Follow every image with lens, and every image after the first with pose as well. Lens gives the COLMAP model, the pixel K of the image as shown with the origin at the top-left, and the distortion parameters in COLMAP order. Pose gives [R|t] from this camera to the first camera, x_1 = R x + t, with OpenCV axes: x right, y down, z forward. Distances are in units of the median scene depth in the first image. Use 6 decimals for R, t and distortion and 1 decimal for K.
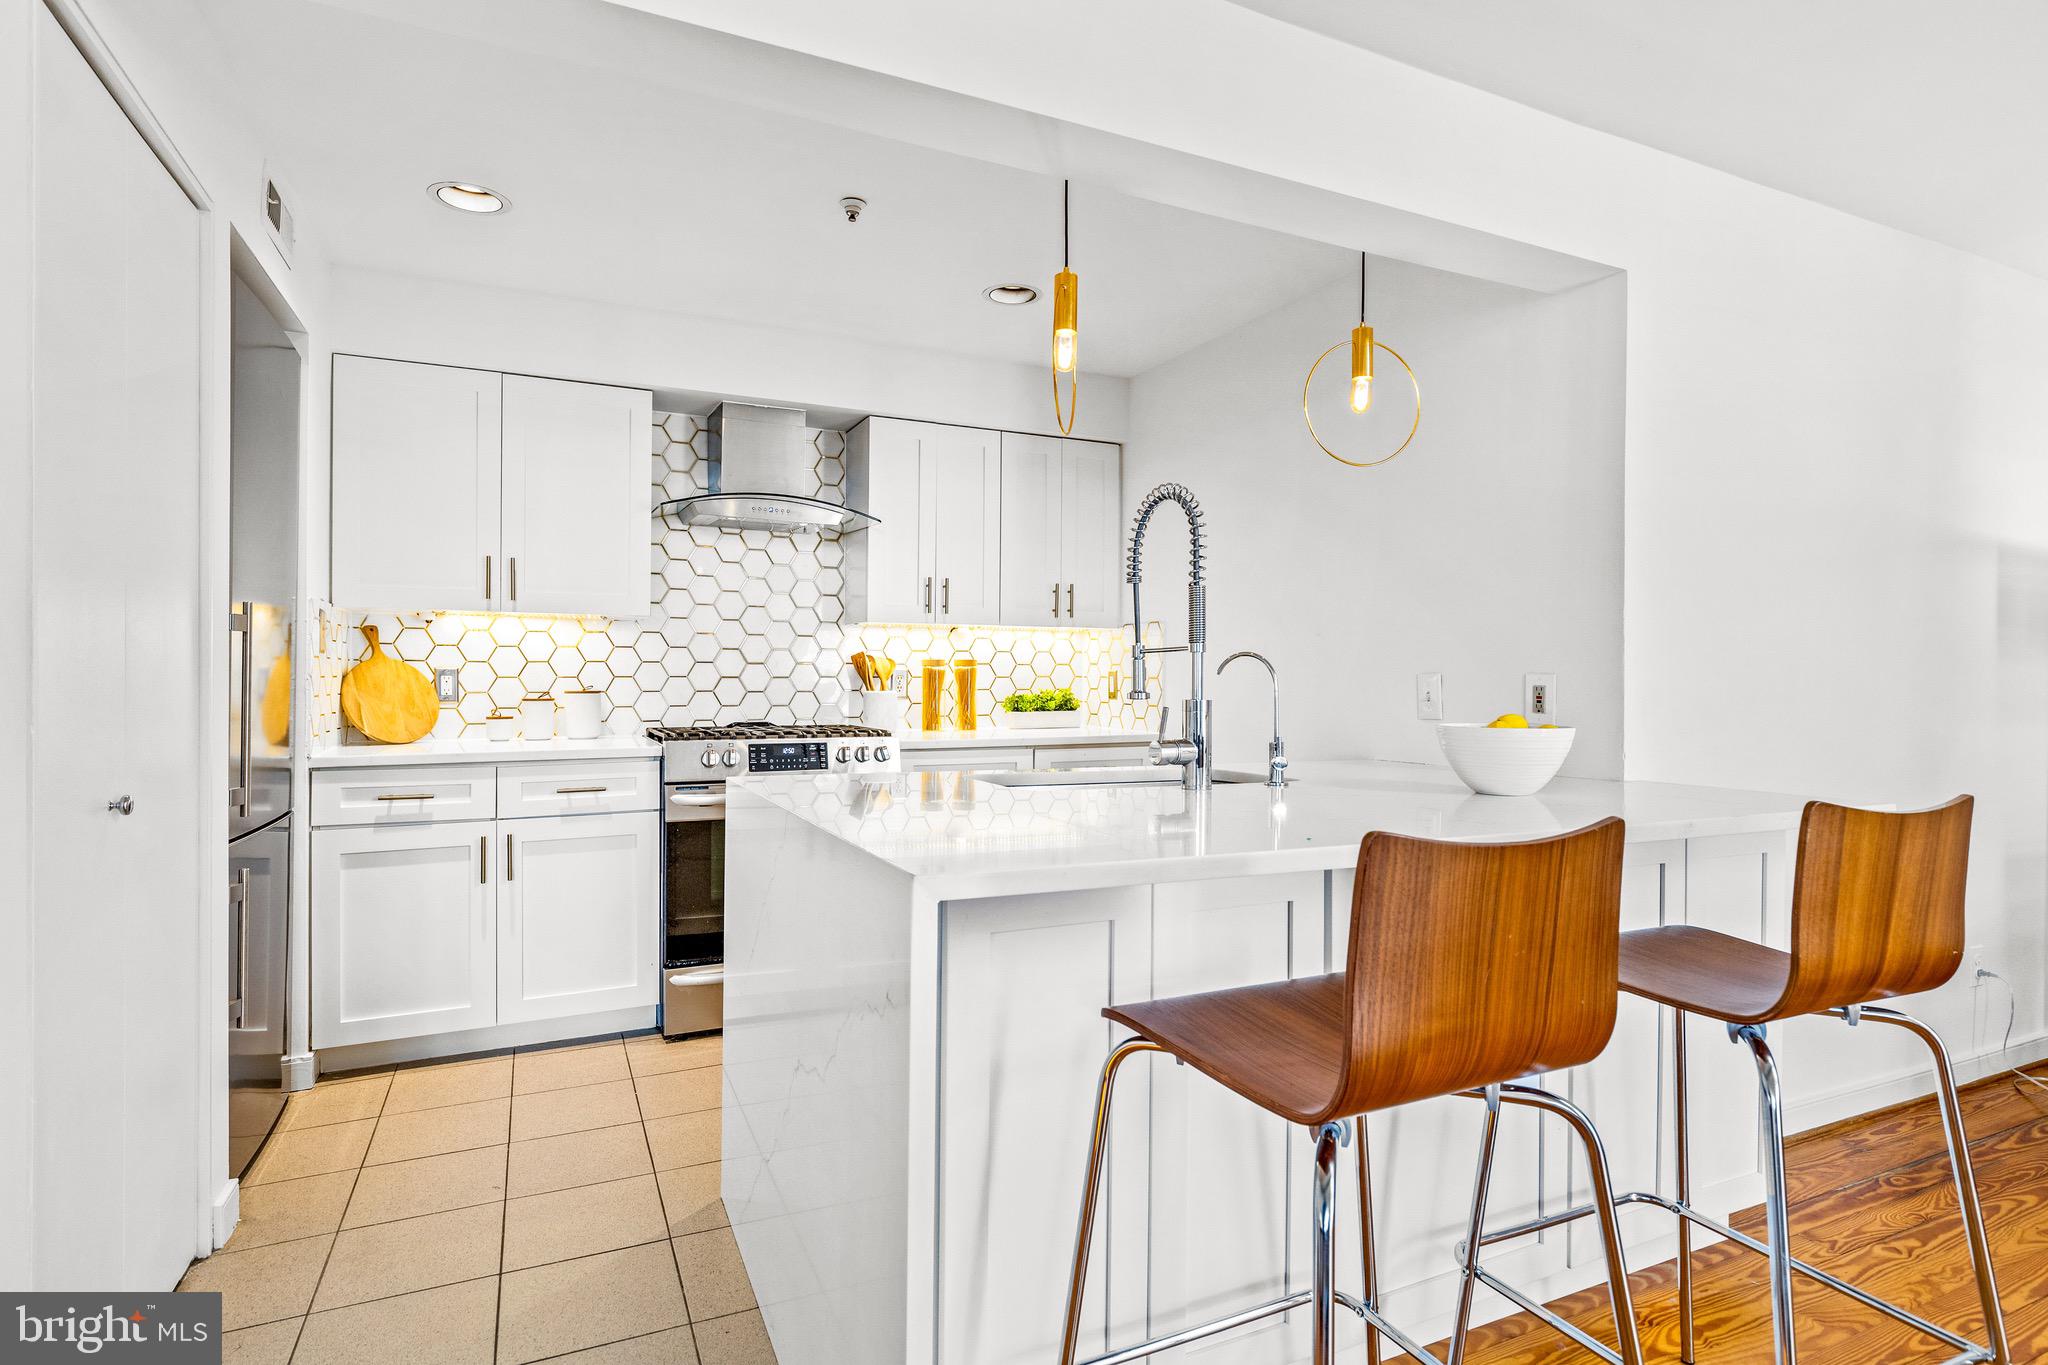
lens RADIAL K [[1061.8, 0, 1024.0], [0, 1061.8, 682.5], [0, 0, 1]] dist [0.001391, 0.000252]
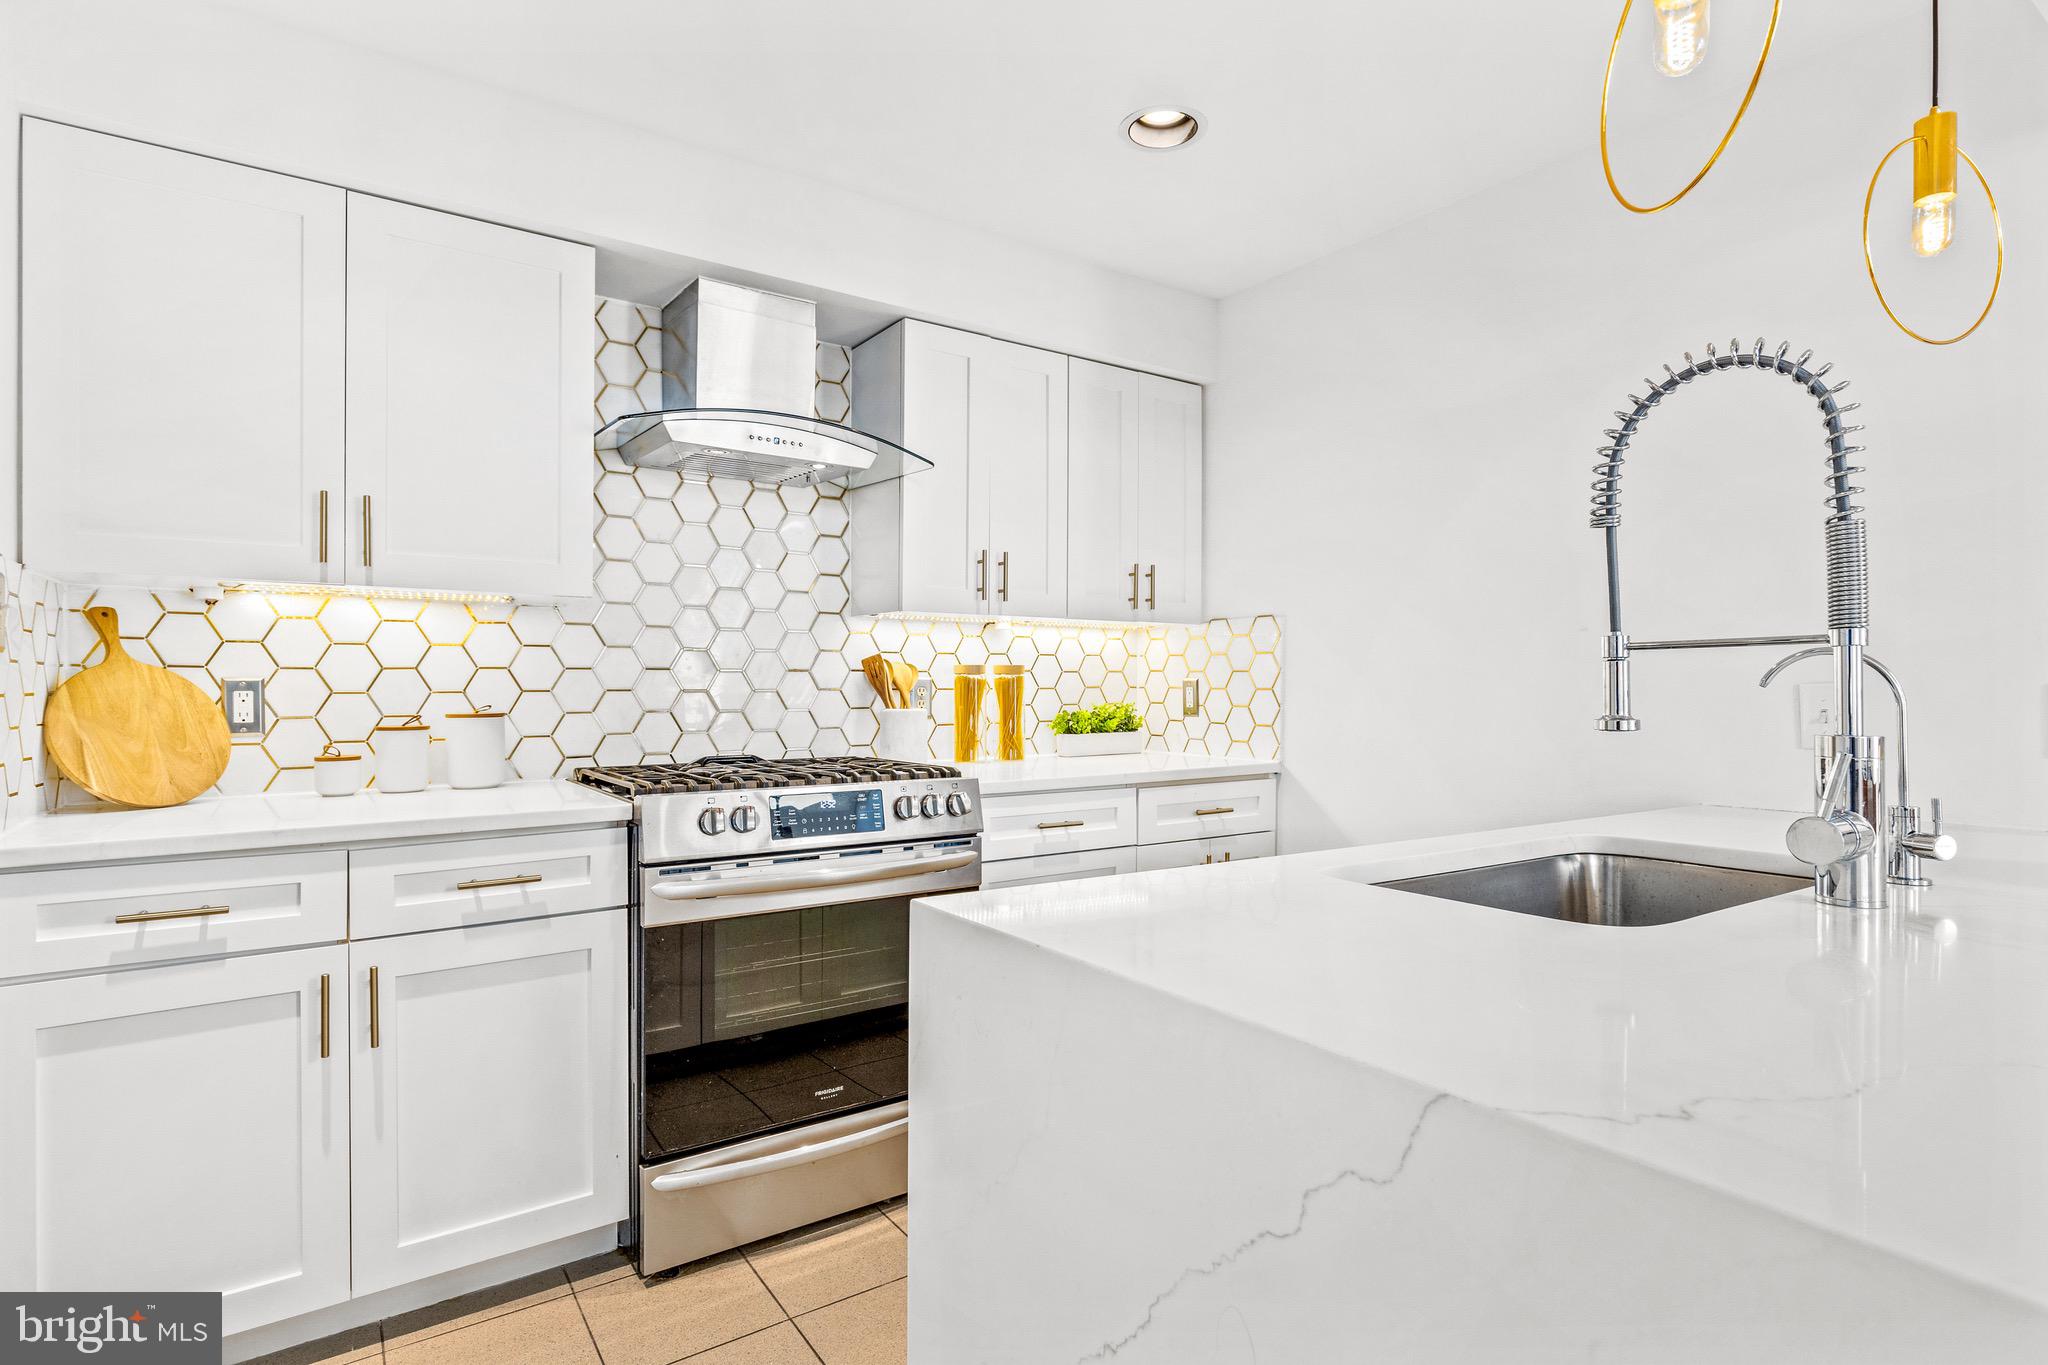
lens RADIAL K [[1050.4, 0, 1024.0], [0, 1050.4, 682.5], [0, 0, 1]] dist [-0.002511, 0.000035]
pose [[0.986271, -0.003327, 0.165100, -0.188097], [0.004504, 0.999967, -0.006754, -0.004952], [-0.165072, 0.007405, 0.986254, 0.310780]]
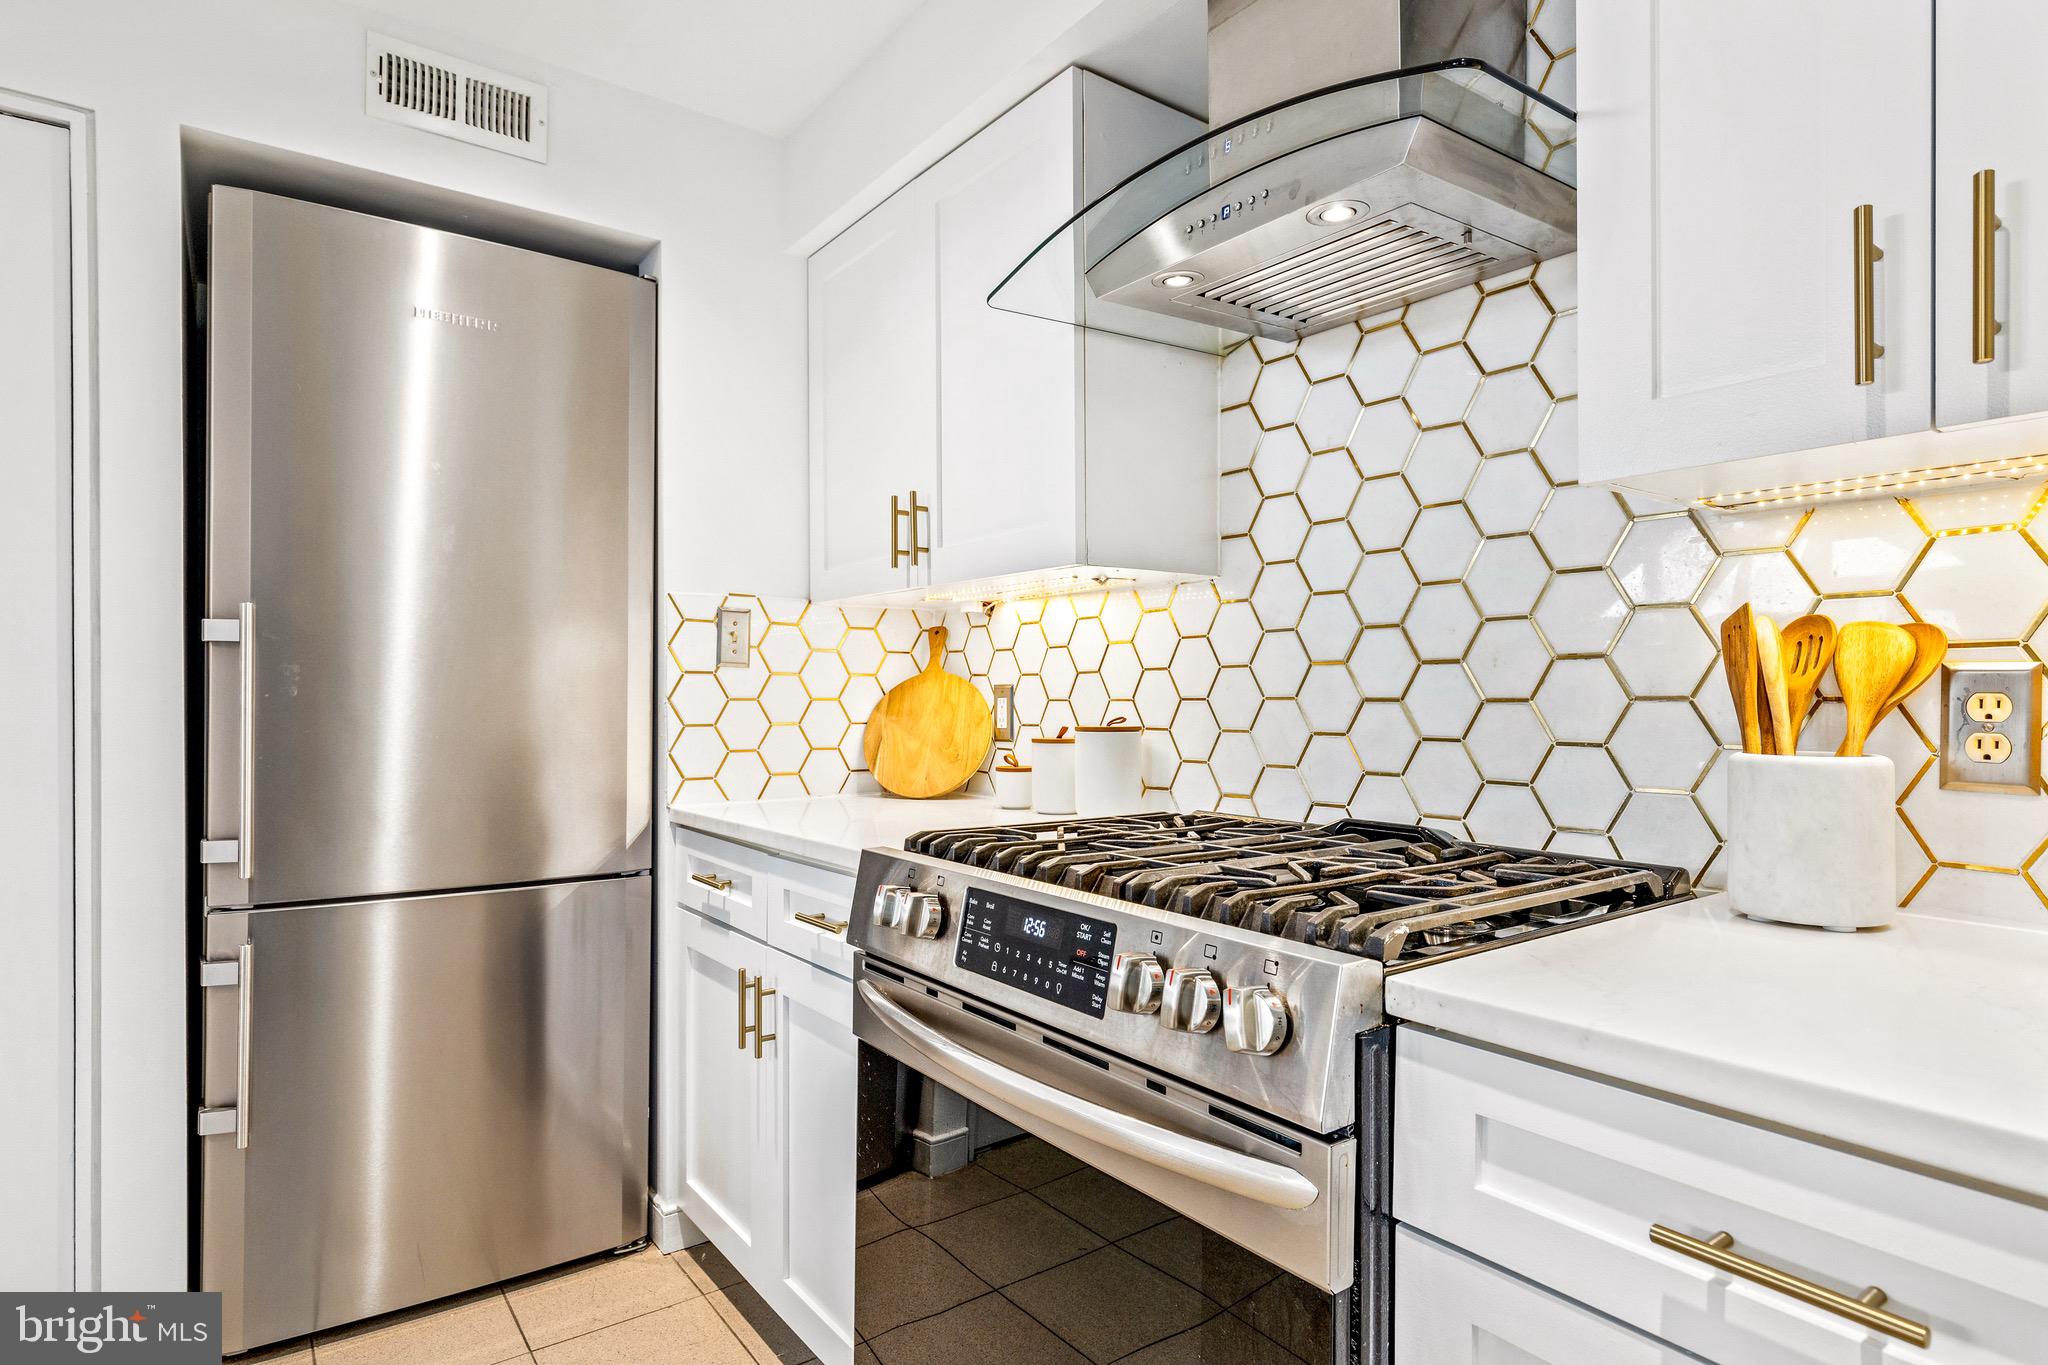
lens RADIAL K [[1101.4, 0, 1024.0], [0, 1101.4, 682.5], [0, 0, 1]] dist [0.001277, 0.000150]
pose [[0.181389, -0.016182, -0.983278, 0.096350], [-0.006271, 0.999825, -0.017611, -0.003564], [0.983391, 0.009360, 0.181256, 0.843469]]
